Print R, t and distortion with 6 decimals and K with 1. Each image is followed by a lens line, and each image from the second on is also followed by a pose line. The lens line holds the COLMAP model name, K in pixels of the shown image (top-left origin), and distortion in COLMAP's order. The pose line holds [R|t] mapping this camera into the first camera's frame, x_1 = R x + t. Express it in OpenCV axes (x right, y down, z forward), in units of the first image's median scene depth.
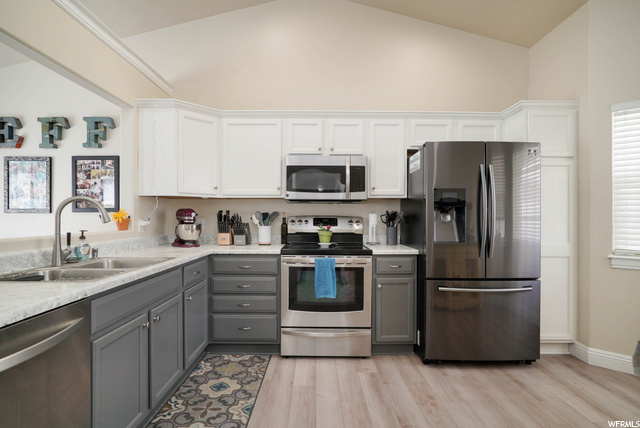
lens RADIAL K [[326.6, 0, 315.5], [0, 326.6, 216.6], [0, 0, 1]] dist [-0.039447, 0.025140]
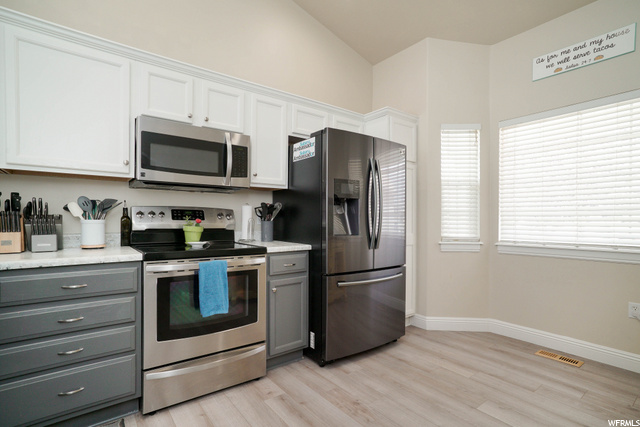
lens RADIAL K [[315.1, 0, 317.9], [0, 315.1, 219.3], [0, 0, 1]] dist [-0.031258, 0.022458]
pose [[0.797868, 0.001291, 0.602831, -0.190772], [-0.005662, 0.999970, 0.005352, 0.023645], [-0.602806, -0.007684, 0.797851, 0.257685]]
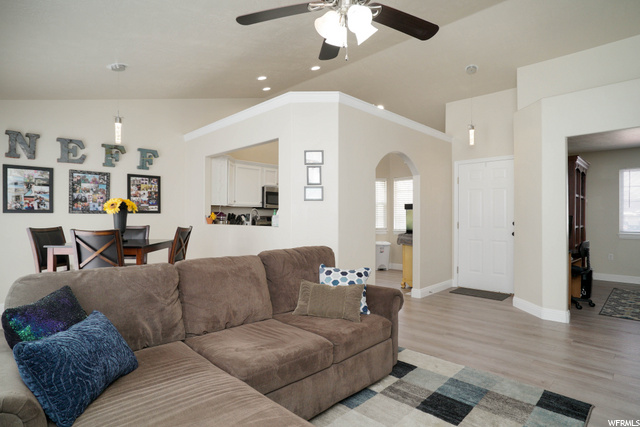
lens RADIAL K [[336.8, 0, 317.8], [0, 336.8, 221.4], [0, 0, 1]] dist [-0.051887, 0.037077]
pose [[0.704774, -0.009324, 0.709371, -1.367278], [-0.001520, 0.999891, 0.014653, -0.000393], [-0.709430, -0.011405, 0.704683, -0.717784]]
